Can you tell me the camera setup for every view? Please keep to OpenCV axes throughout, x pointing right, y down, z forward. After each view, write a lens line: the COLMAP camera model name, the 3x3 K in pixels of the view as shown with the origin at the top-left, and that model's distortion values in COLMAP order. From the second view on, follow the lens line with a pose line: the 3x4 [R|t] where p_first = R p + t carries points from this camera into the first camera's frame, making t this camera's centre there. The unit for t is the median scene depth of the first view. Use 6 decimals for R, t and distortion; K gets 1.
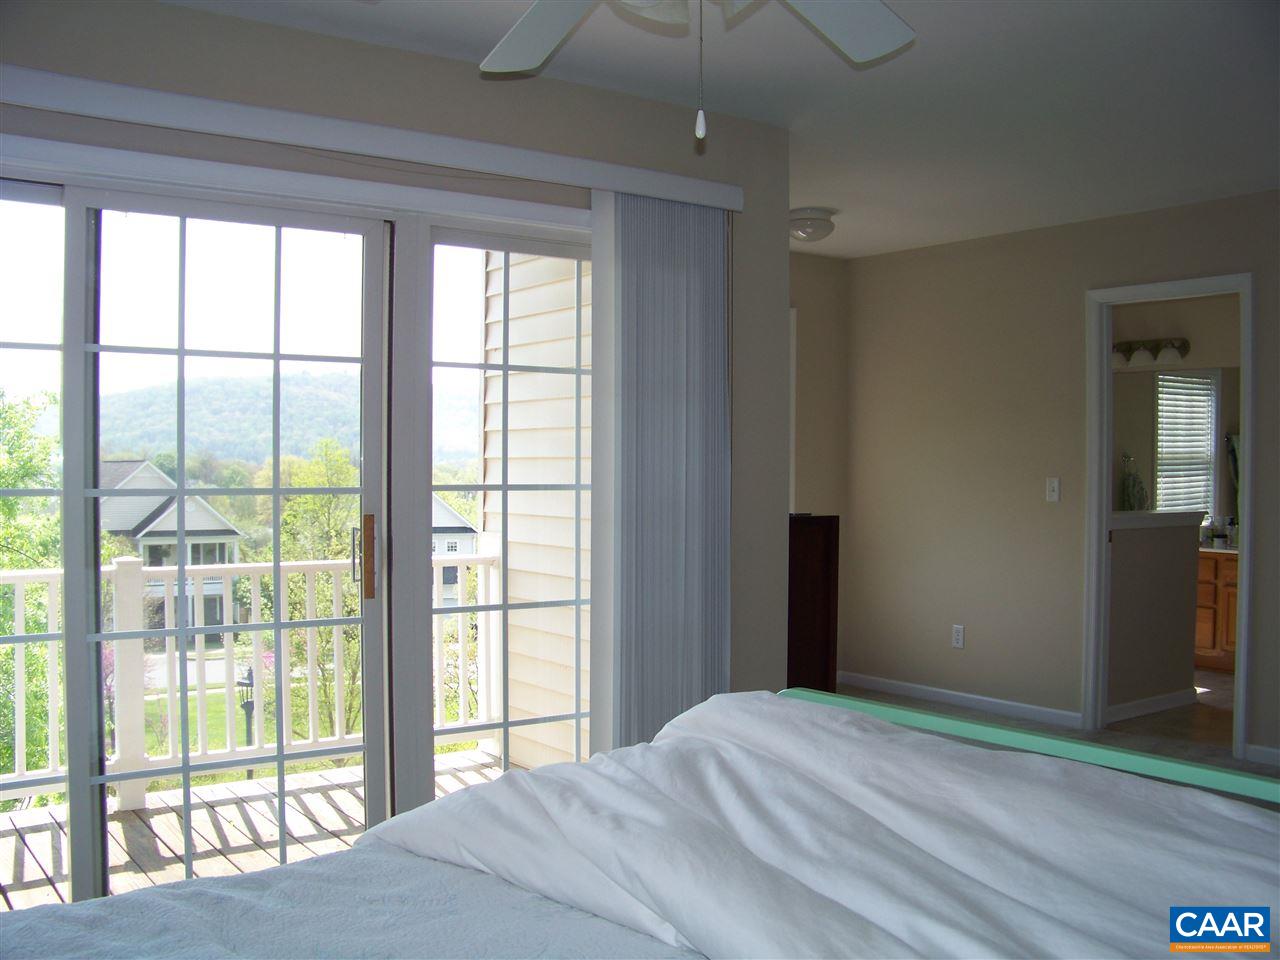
lens RADIAL K [[1246.0, 0, 651.6], [0, 1246.0, 481.6], [0, 0, 1]] dist [-0.261842, 0.300628]
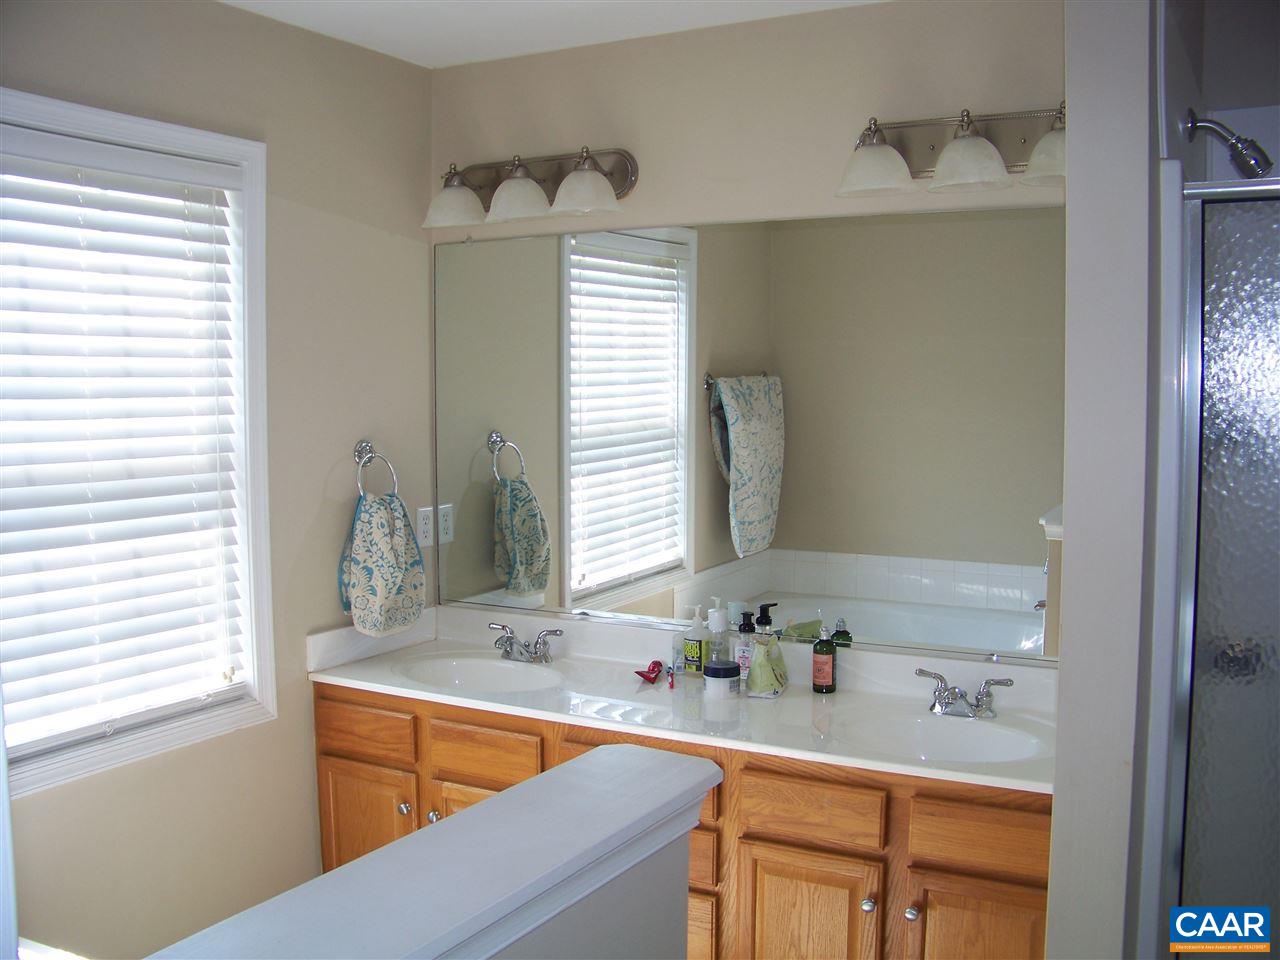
lens RADIAL K [[1246.0, 0, 651.6], [0, 1246.0, 481.6], [0, 0, 1]] dist [-0.261842, 0.300628]
pose [[0.907074, -0.042731, 0.418798, 0.268825], [0.013819, 0.997321, 0.071827, -0.038596], [-0.420745, -0.059365, 0.905234, 0.597899]]
